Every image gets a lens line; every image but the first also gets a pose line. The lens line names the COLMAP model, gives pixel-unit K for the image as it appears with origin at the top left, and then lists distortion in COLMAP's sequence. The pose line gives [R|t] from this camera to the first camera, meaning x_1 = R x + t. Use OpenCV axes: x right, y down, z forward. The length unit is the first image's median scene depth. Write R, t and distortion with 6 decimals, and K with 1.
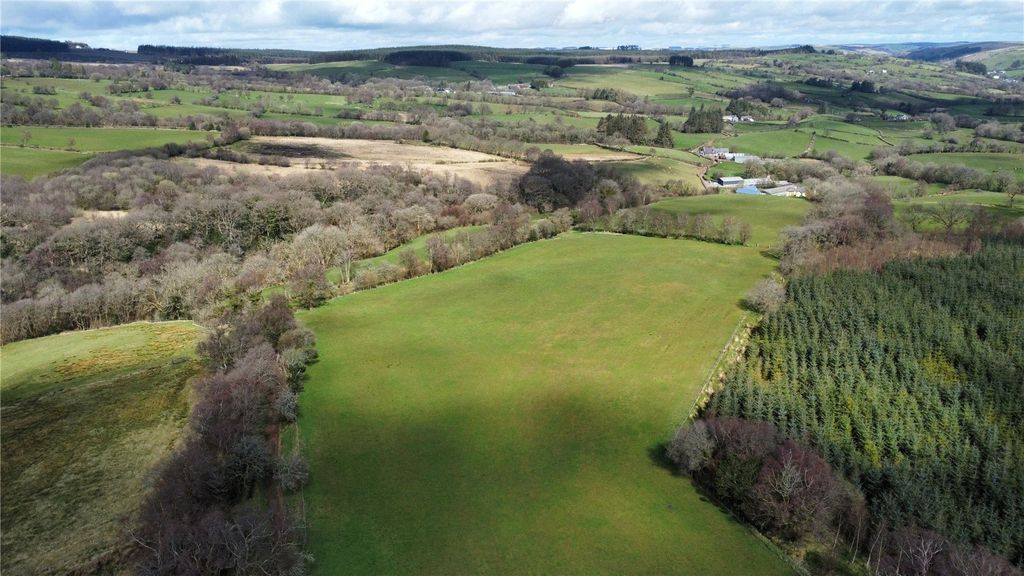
lens RADIAL K [[772.5, 0, 515.6], [0, 772.5, 283.5], [0, 0, 1]] dist [0.007066, -0.008076]
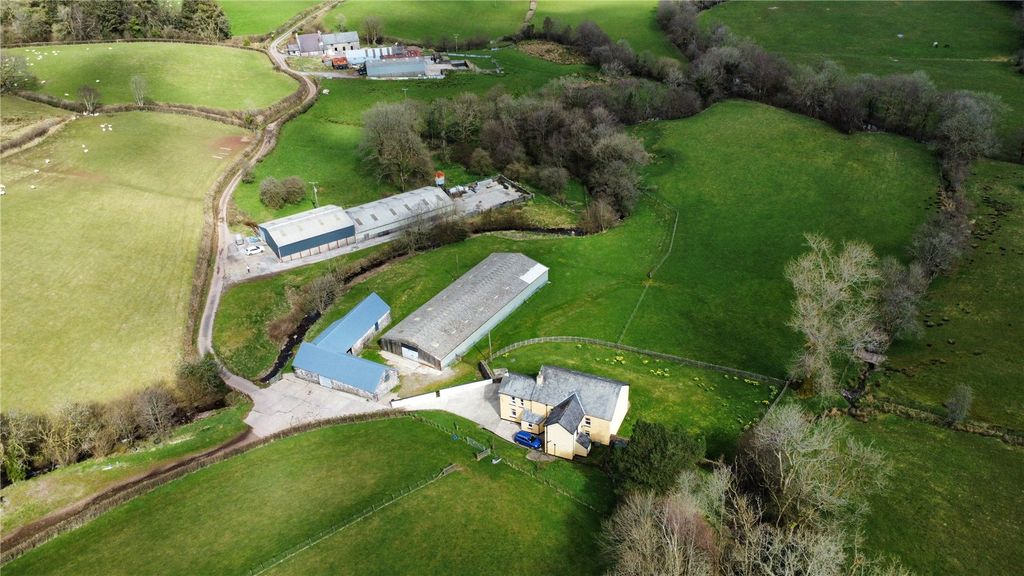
lens RADIAL K [[772.5, 0, 515.6], [0, 772.5, 283.5], [0, 0, 1]] dist [0.007066, -0.008076]
pose [[0.935434, -0.187420, 0.299729, 0.485738], [0.113204, 0.962054, 0.248269, -0.328378], [-0.334886, -0.198308, 0.921154, 1.326636]]
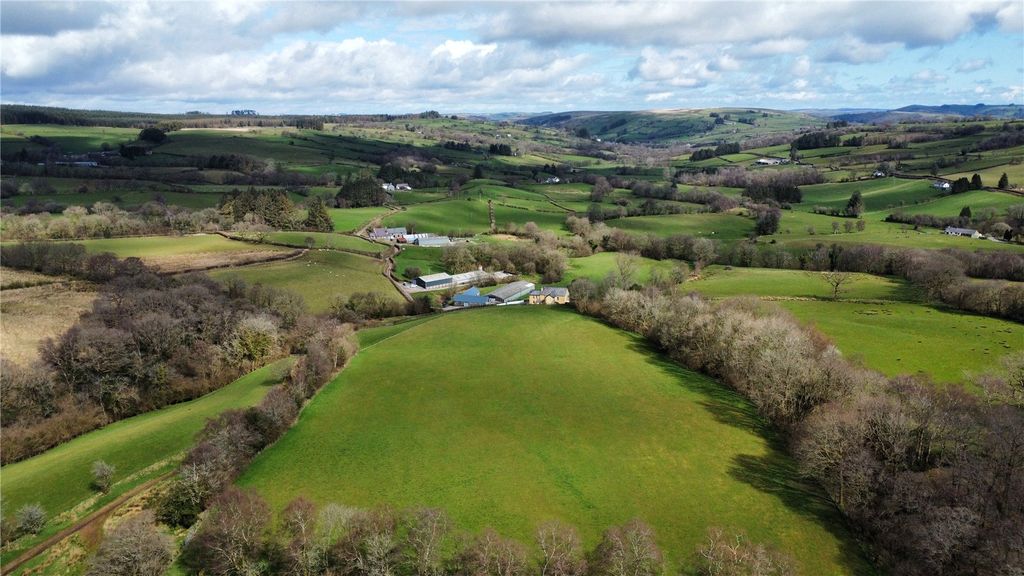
lens RADIAL K [[772.5, 0, 515.6], [0, 772.5, 283.5], [0, 0, 1]] dist [0.007066, -0.008076]
pose [[0.891207, -0.091329, 0.444307, 0.069297], [0.128108, 0.990322, -0.053400, -0.156365], [-0.435130, 0.104509, 0.894282, 0.661545]]
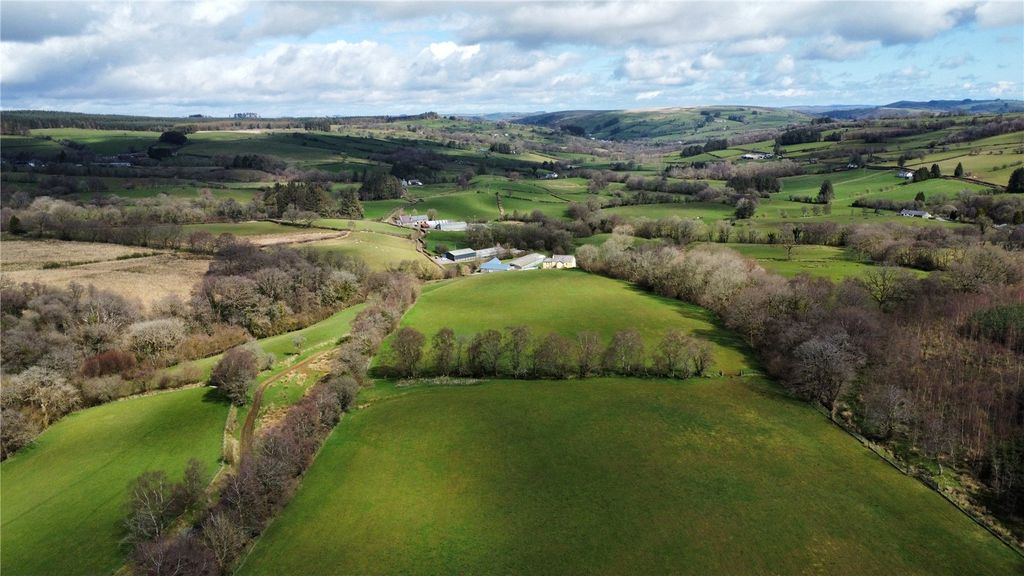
lens RADIAL K [[772.5, 0, 515.6], [0, 772.5, 283.5], [0, 0, 1]] dist [0.007066, -0.008076]
pose [[0.886967, -0.102274, 0.450366, -0.080715], [0.140545, 0.988694, -0.052270, -0.095197], [-0.439928, 0.109659, 0.891313, 0.460127]]
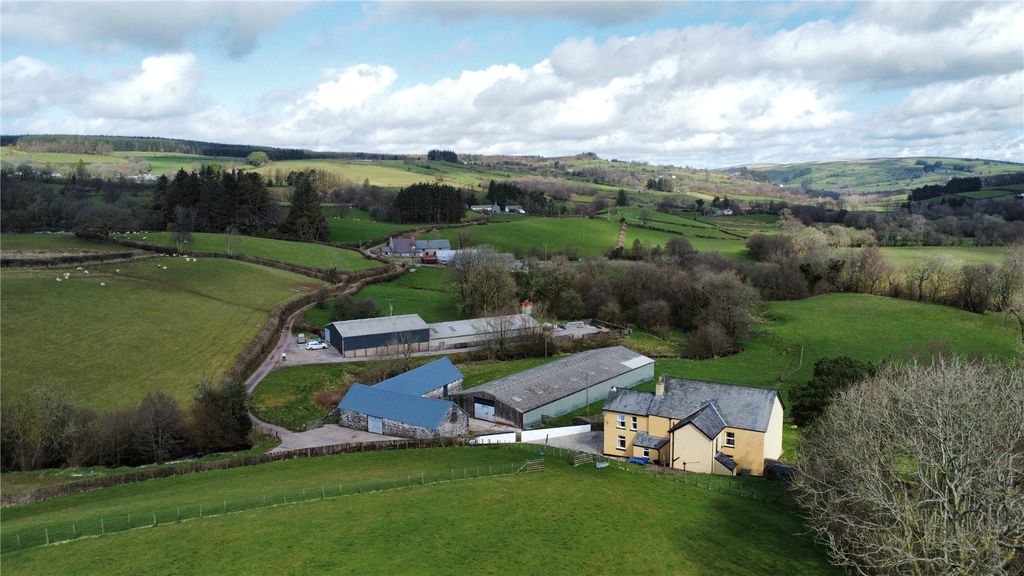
lens RADIAL K [[772.5, 0, 515.6], [0, 772.5, 283.5], [0, 0, 1]] dist [0.007066, -0.008076]
pose [[0.967733, -0.024666, 0.250769, 0.482052], [0.063859, 0.986715, -0.149384, -0.201817], [-0.243753, 0.160578, 0.956451, 1.393099]]
